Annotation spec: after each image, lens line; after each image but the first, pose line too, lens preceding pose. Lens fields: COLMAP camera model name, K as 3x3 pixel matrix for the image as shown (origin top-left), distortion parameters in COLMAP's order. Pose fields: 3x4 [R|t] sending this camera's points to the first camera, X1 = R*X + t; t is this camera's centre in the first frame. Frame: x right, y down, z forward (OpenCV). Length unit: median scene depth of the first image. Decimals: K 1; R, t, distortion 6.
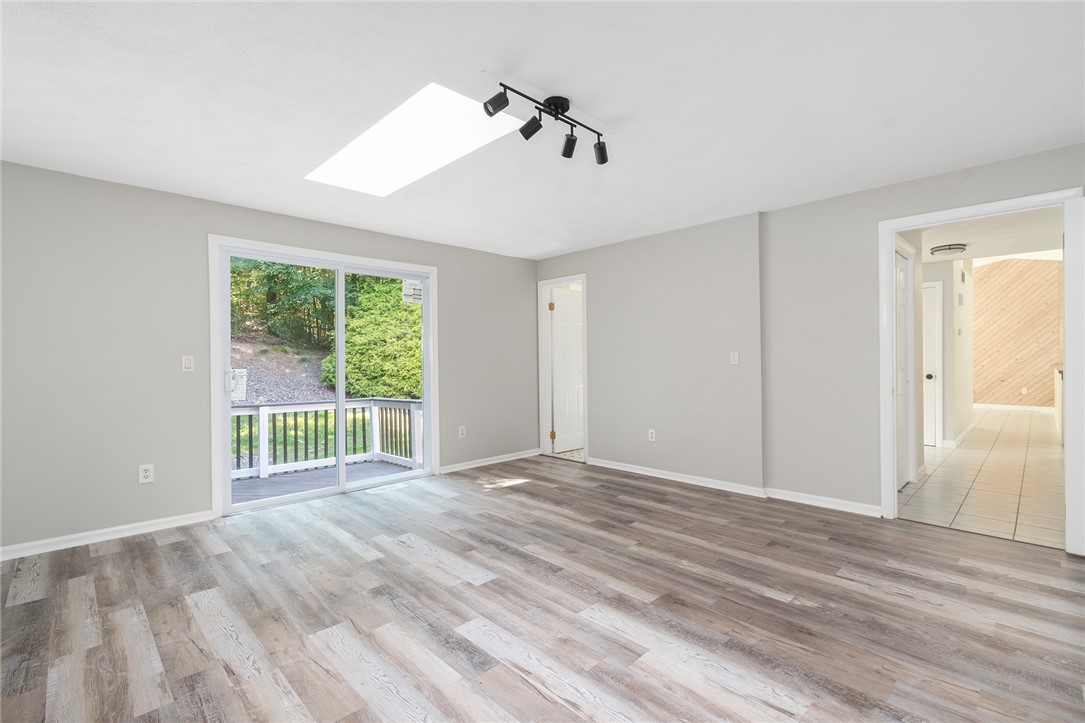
lens RADIAL K [[491.1, 0, 543.6], [0, 491.1, 361.9], [0, 0, 1]] dist [0.004528, -0.001914]
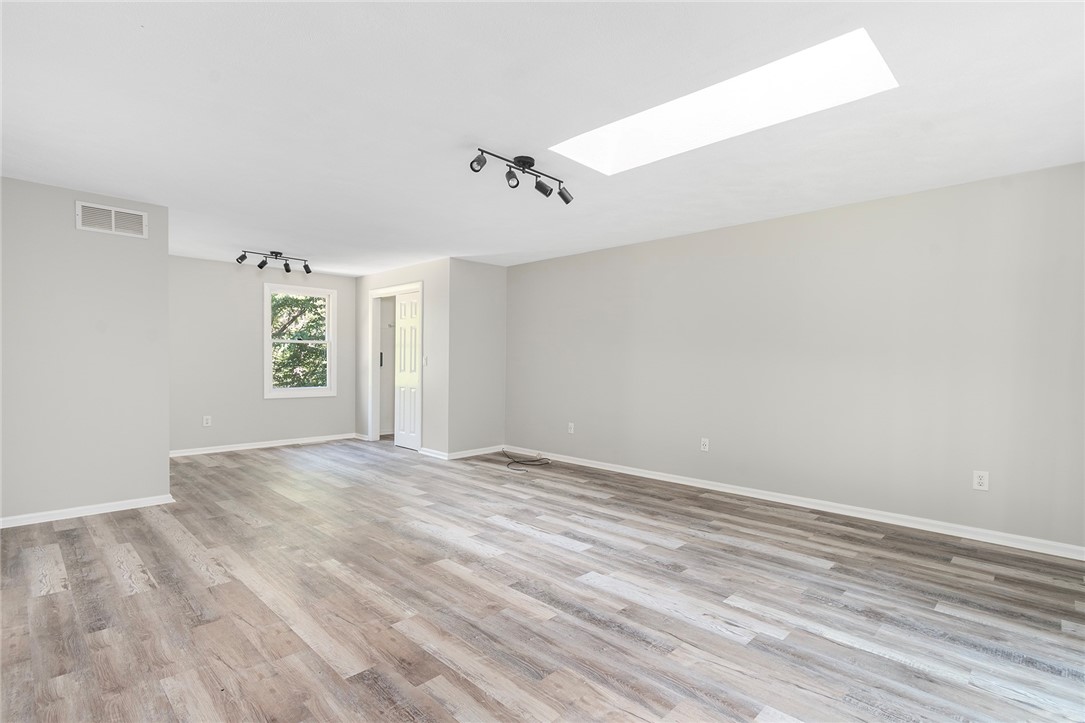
lens RADIAL K [[521.6, 0, 545.9], [0, 521.6, 379.3], [0, 0, 1]] dist [0.005960, -0.000858]
pose [[-0.999888, -0.000325, -0.014945, -0.013640], [-0.000950, 0.999124, 0.041847, -0.011782], [0.014918, 0.041857, -0.999012, 1.852462]]
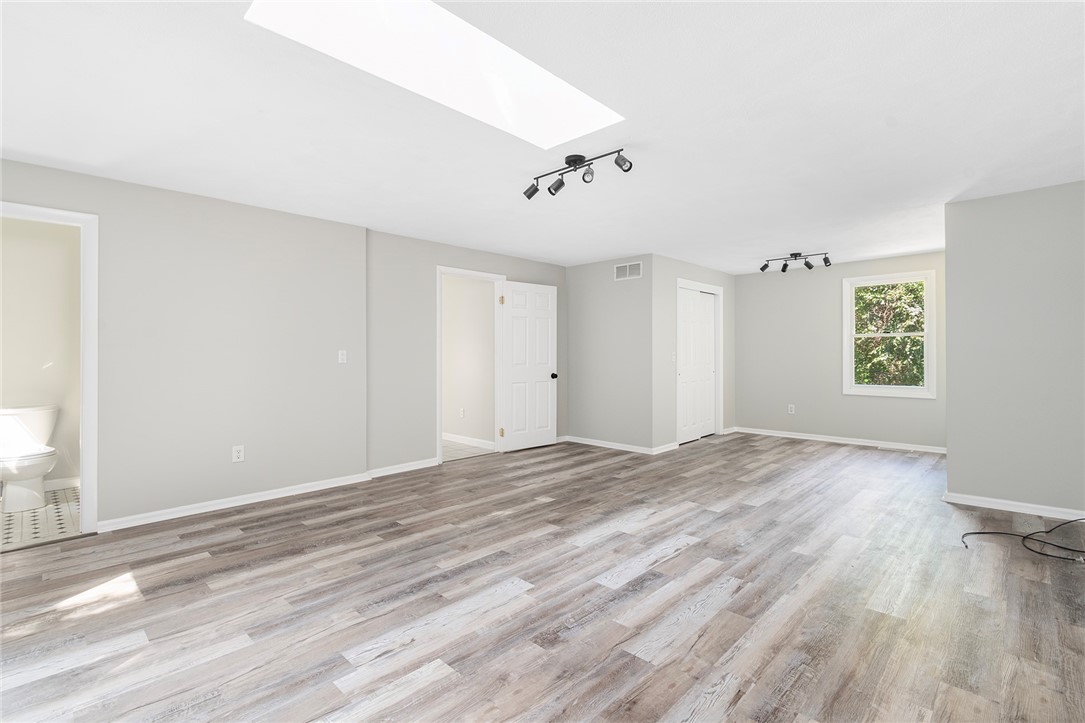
lens RADIAL K [[491.1, 0, 544.3], [0, 491.1, 354.1], [0, 0, 1]] dist [0.004528, -0.001914]
pose [[-0.028491, 0.008761, 0.999556, -0.980584], [0.010425, 0.999910, -0.008467, -0.000649], [-0.999540, 0.010179, -0.028579, 0.875320]]
